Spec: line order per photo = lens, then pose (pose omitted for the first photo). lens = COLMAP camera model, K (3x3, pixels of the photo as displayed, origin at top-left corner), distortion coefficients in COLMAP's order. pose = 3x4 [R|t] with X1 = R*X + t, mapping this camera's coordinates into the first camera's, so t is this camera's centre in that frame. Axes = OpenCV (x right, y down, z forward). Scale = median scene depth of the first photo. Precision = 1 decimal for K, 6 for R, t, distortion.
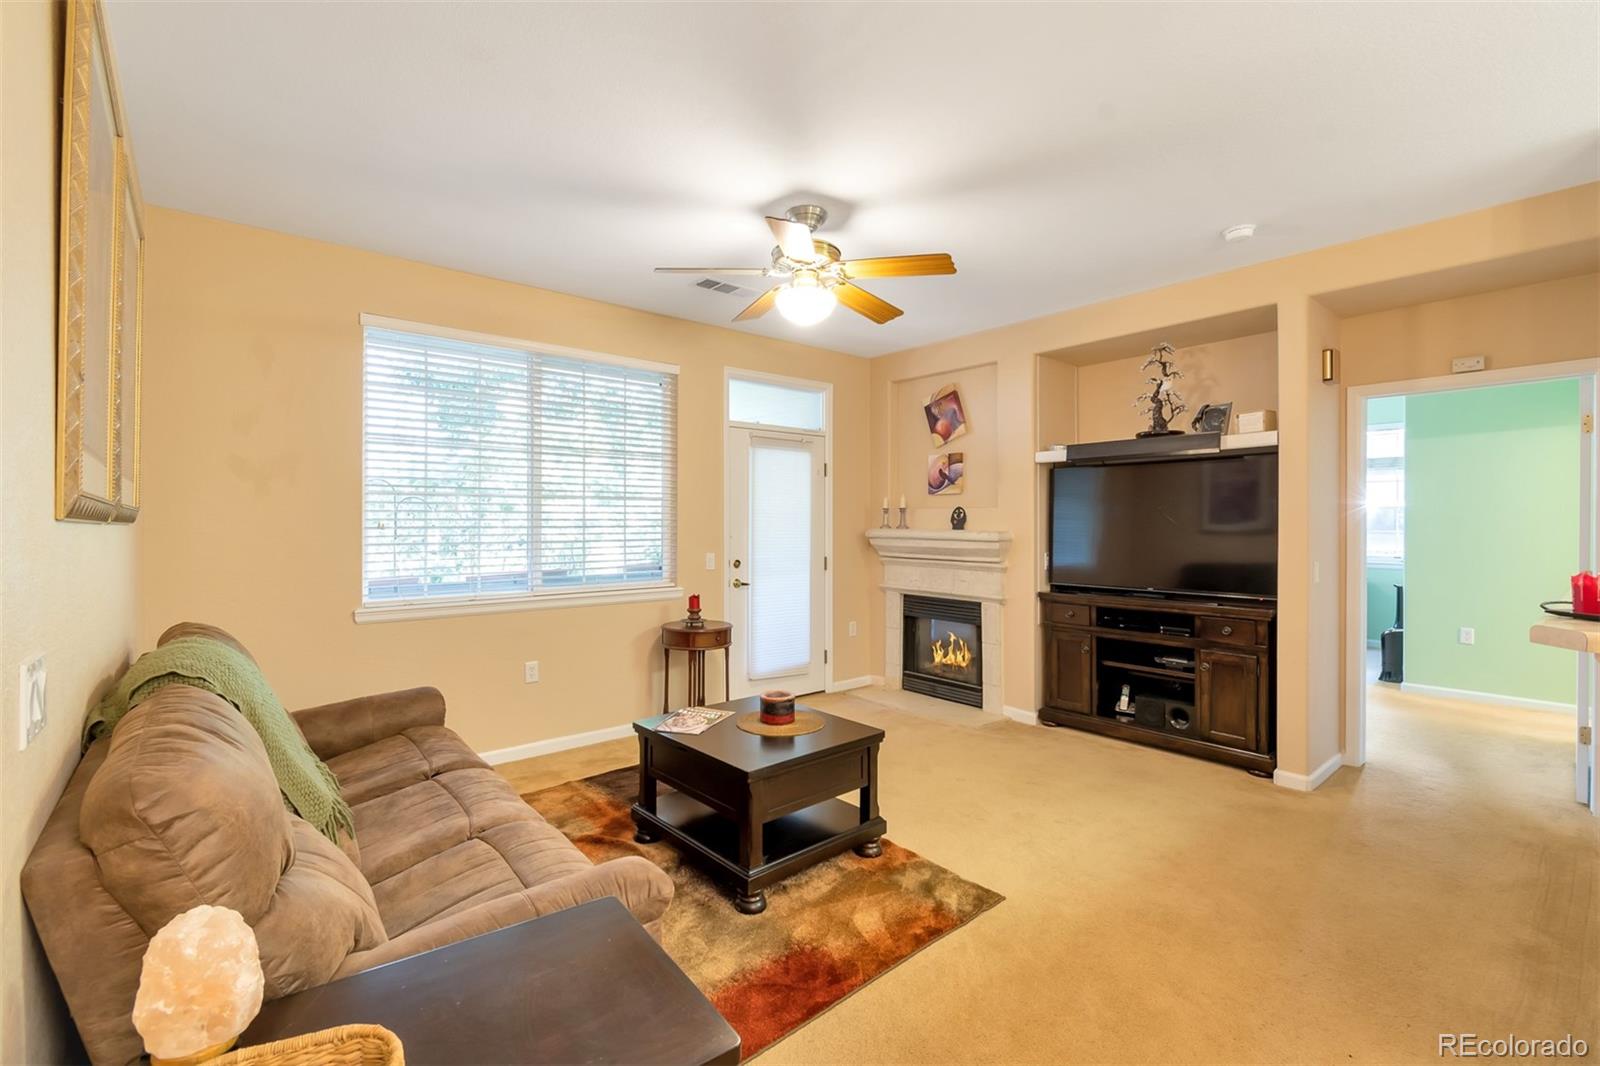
lens RADIAL K [[705.1, 0, 797.9], [0, 705.1, 525.9], [0, 0, 1]] dist [-0.000997, -0.000001]
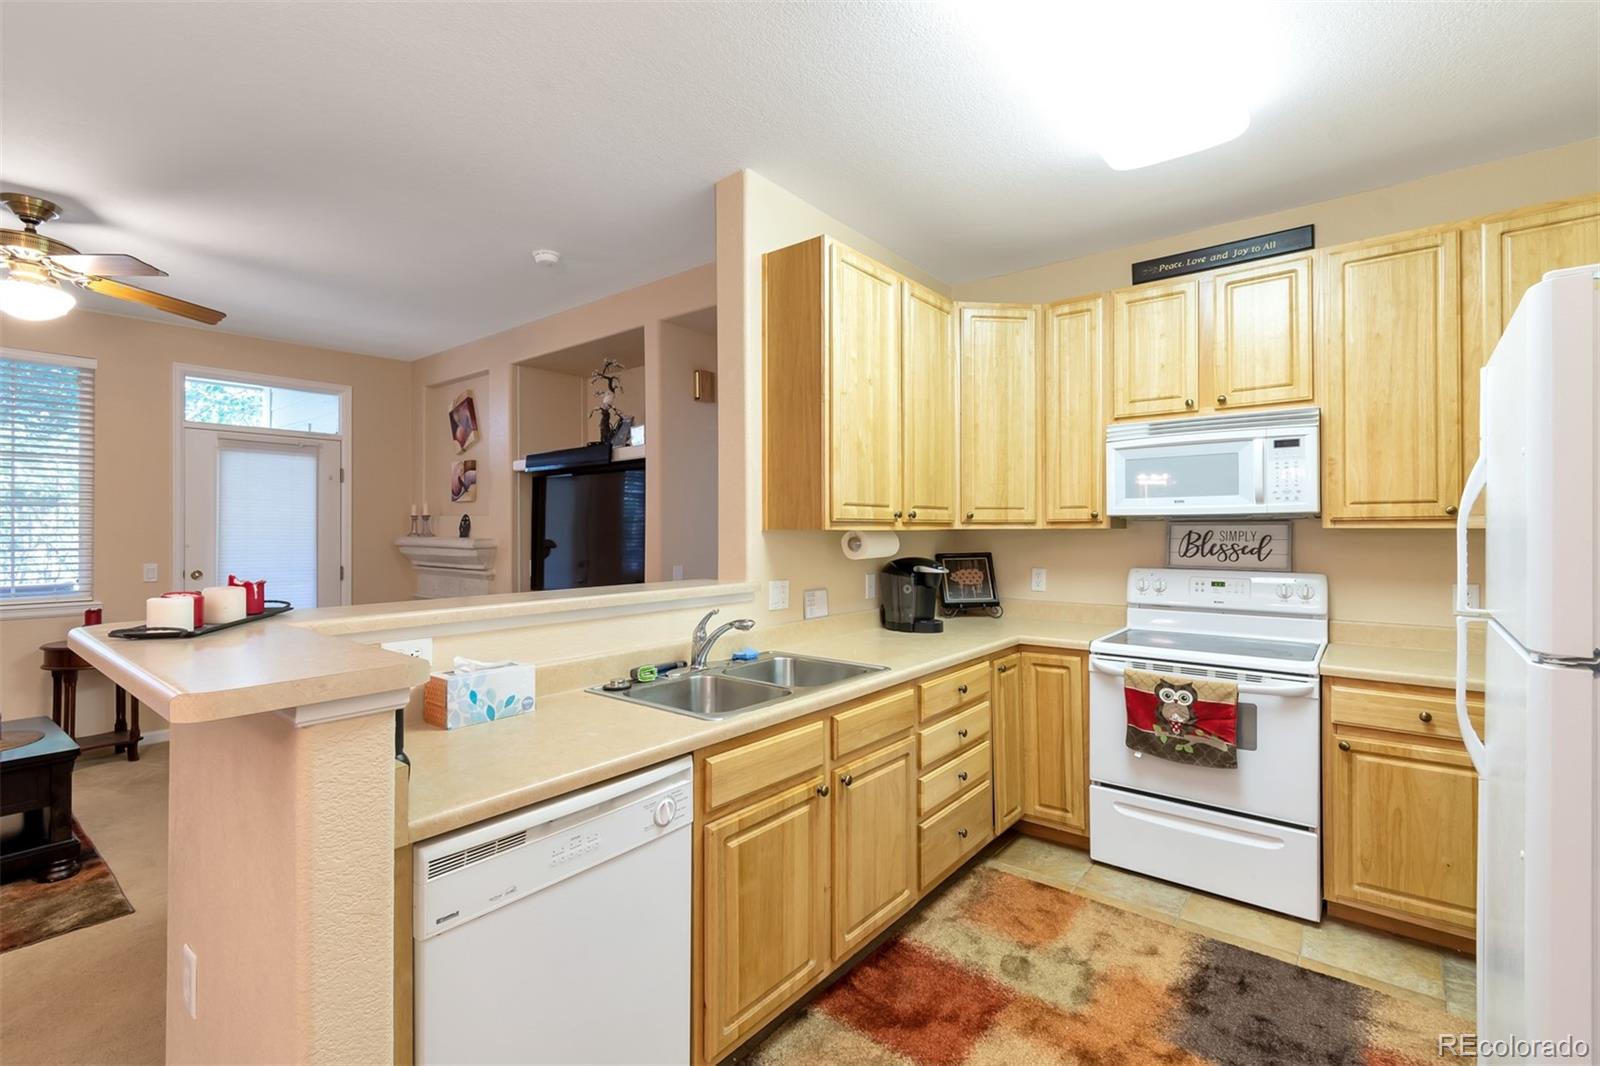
lens RADIAL K [[716.1, 0, 804.8], [0, 716.1, 526.5], [0, 0, 1]] dist [0.000236, 0.000029]
pose [[0.981961, -0.000388, 0.189085, 0.500857], [0.002086, 0.999959, -0.008776, -0.000040], [-0.189074, 0.009012, 0.981921, -0.080721]]
